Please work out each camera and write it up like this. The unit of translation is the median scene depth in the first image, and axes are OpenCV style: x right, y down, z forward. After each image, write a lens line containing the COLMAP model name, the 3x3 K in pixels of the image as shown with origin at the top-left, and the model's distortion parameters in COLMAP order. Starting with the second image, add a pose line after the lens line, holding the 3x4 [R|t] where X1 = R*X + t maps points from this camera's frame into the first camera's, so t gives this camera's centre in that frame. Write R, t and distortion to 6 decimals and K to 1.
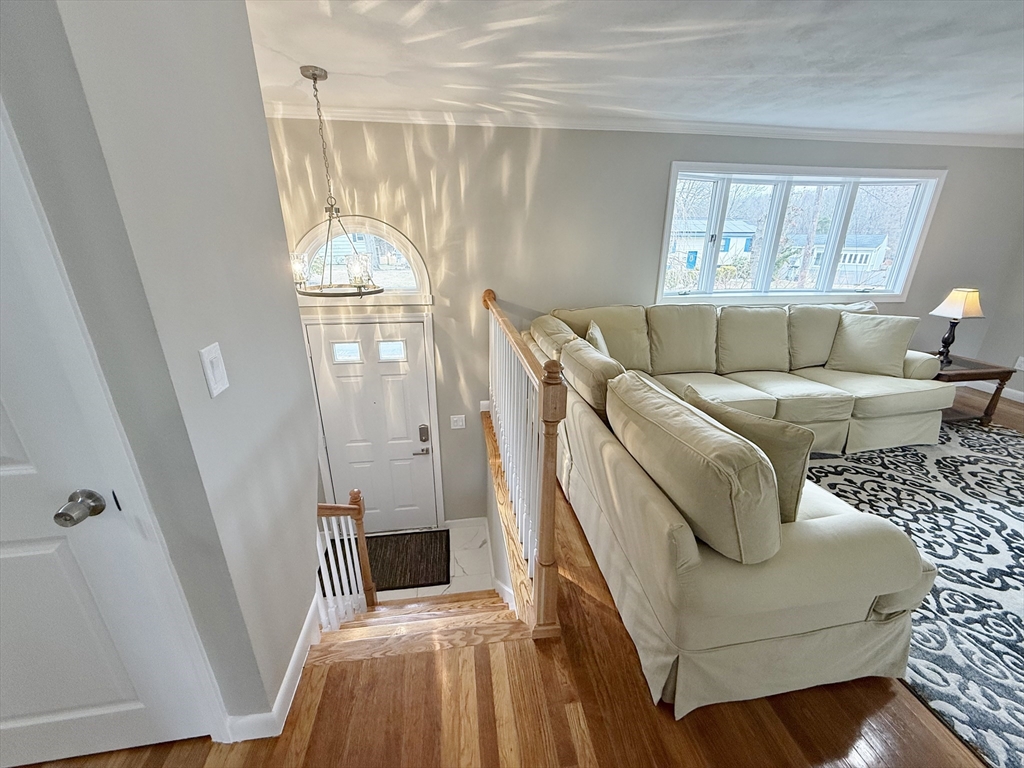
lens RADIAL K [[407.6, 0, 510.5], [0, 407.6, 383.9], [0, 0, 1]] dist [0.000626, -0.000090]
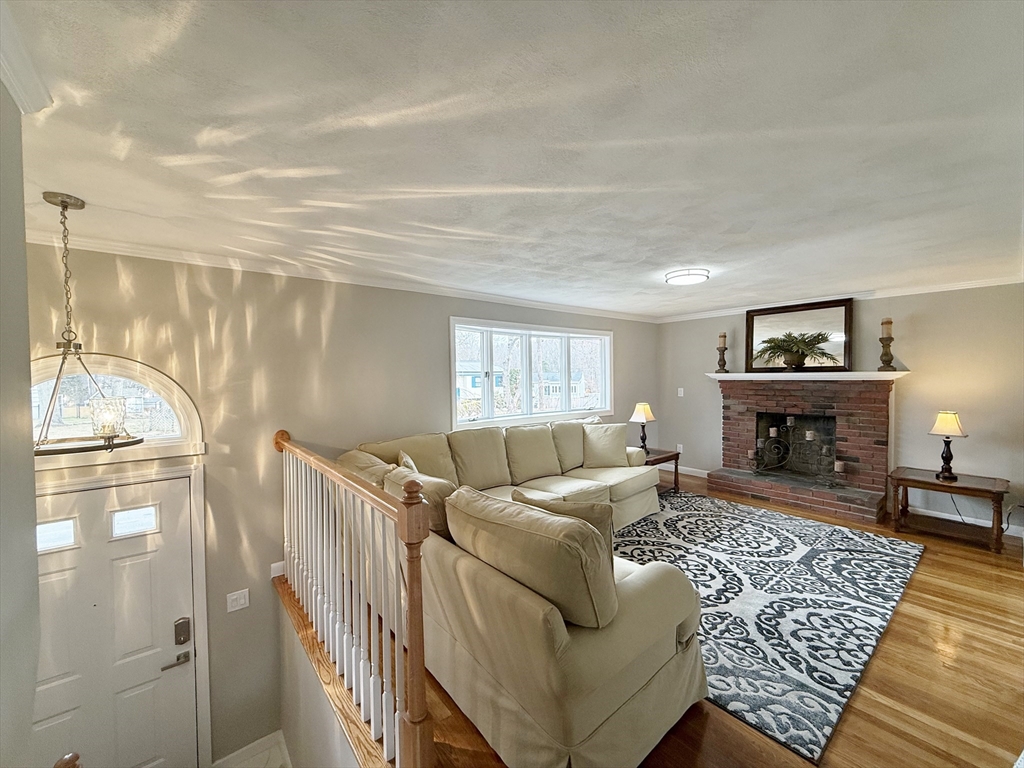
lens RADIAL K [[407.6, 0, 510.9], [0, 407.6, 383.8], [0, 0, 1]] dist [0.000626, -0.000090]
pose [[0.856418, -0.025857, 0.515635, -0.104659], [0.191392, 0.943483, -0.270572, 0.019722], [-0.479496, 0.330412, 0.812965, -0.029081]]
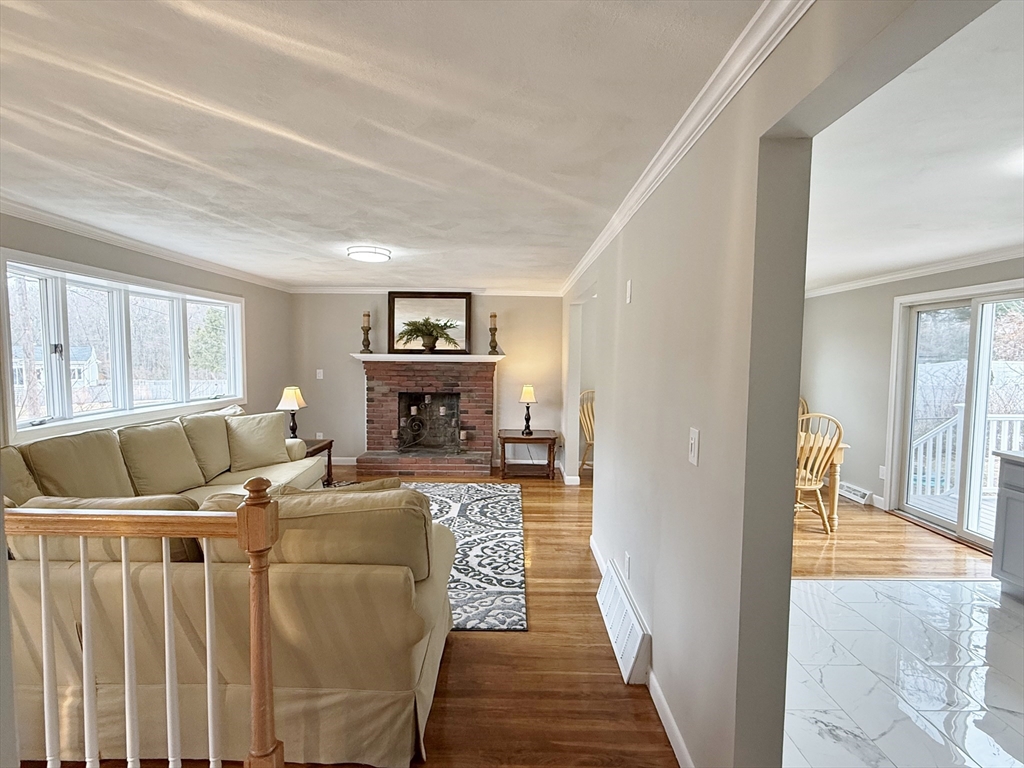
lens RADIAL K [[497.9, 0, 511.9], [0, 497.9, 384.5], [0, 0, 1]] dist [0.004367, 0.000425]
pose [[0.144154, -0.062820, 0.987559, -0.426490], [0.329062, 0.944232, 0.012031, -0.038743], [-0.933241, 0.323234, 0.156786, 0.124342]]
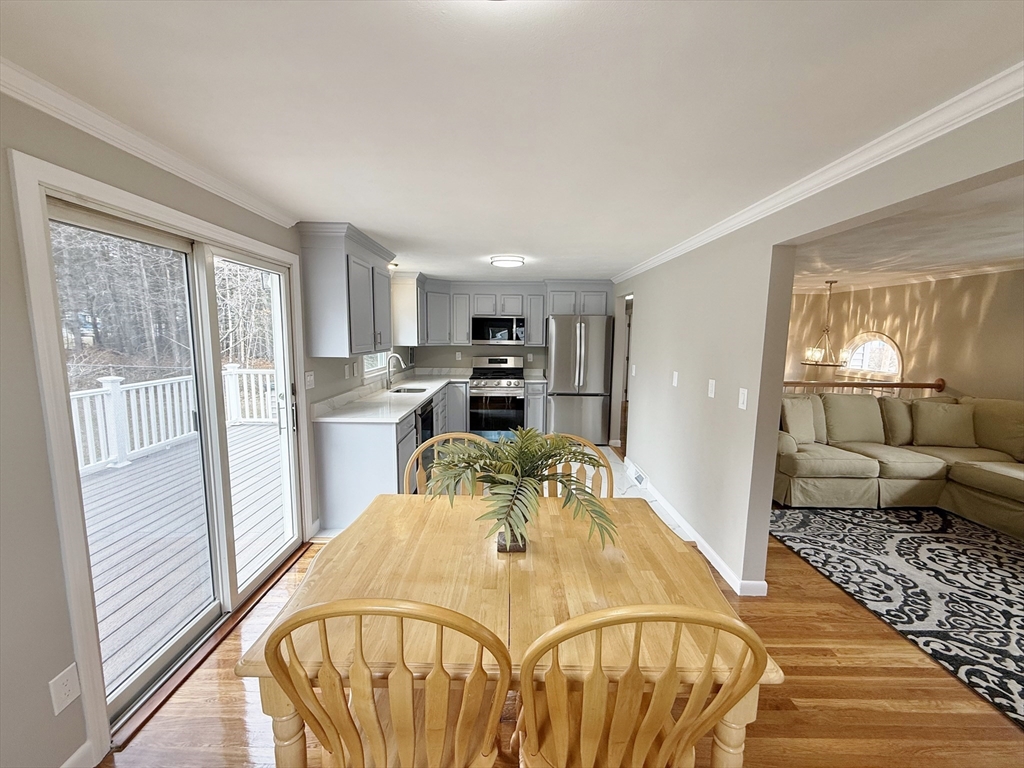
lens RADIAL K [[407.6, 0, 515.6], [0, 407.6, 379.9], [0, 0, 1]] dist [0.000626, -0.000090]
pose [[-0.130081, 0.104413, -0.985990, 2.005660], [-0.354478, 0.923817, 0.144595, 0.123404], [0.925972, 0.368321, -0.083159, -0.342252]]
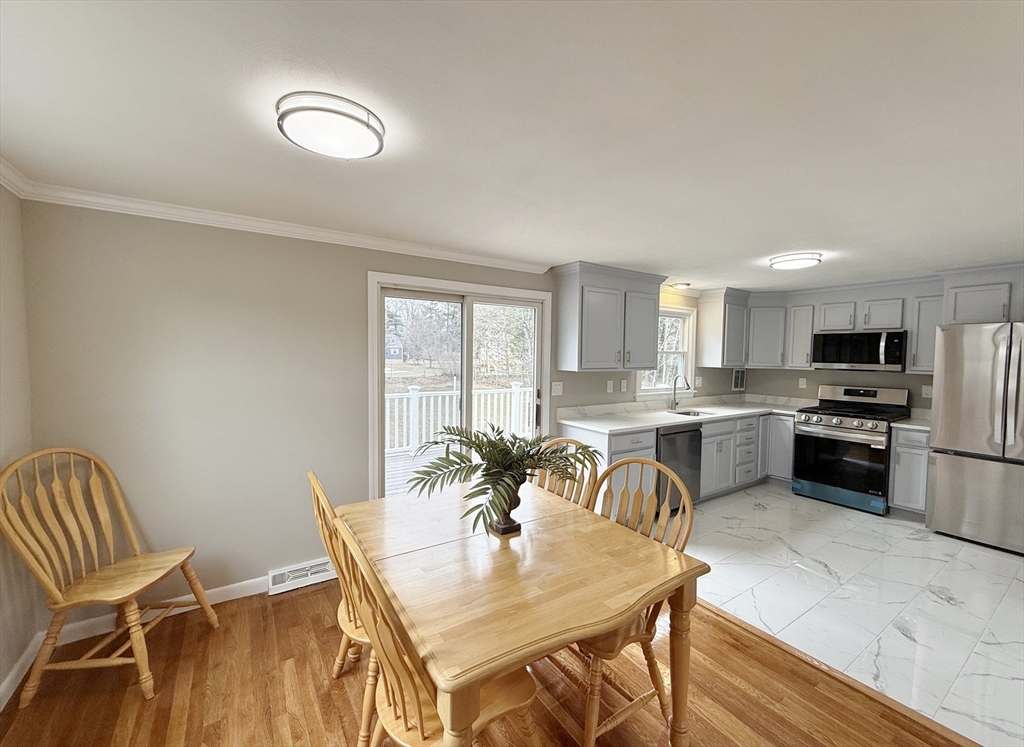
lens RADIAL K [[421.7, 0, 511.8], [0, 421.7, 373.3], [0, 0, 1]] dist [0.002849, -0.000236]
pose [[-0.906737, 0.002215, -0.421690, 1.727568], [-0.162685, 0.920738, 0.354648, -0.057475], [0.389052, 0.390175, -0.834507, 0.188541]]
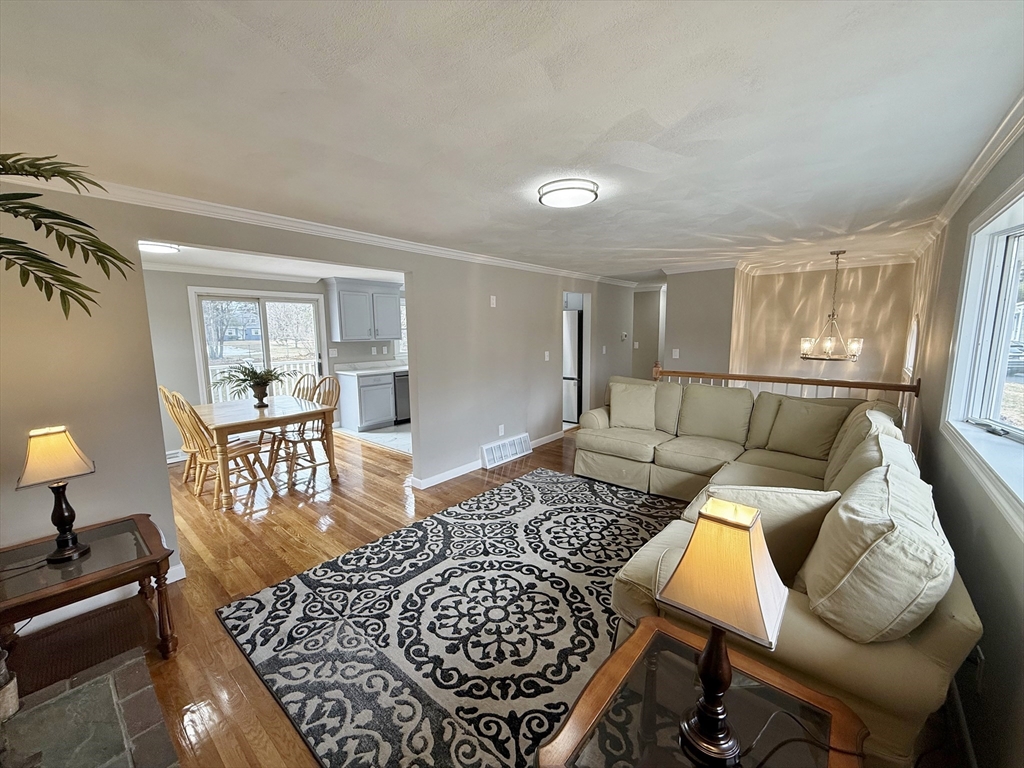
lens RADIAL K [[407.6, 0, 515.8], [0, 407.6, 383.2], [0, 0, 1]] dist [0.000626, -0.000090]
pose [[-0.742089, 0.090107, -0.664217, 1.763642], [-0.226566, 0.898883, 0.375069, -0.482624], [0.630850, 0.428824, -0.646636, 1.320577]]
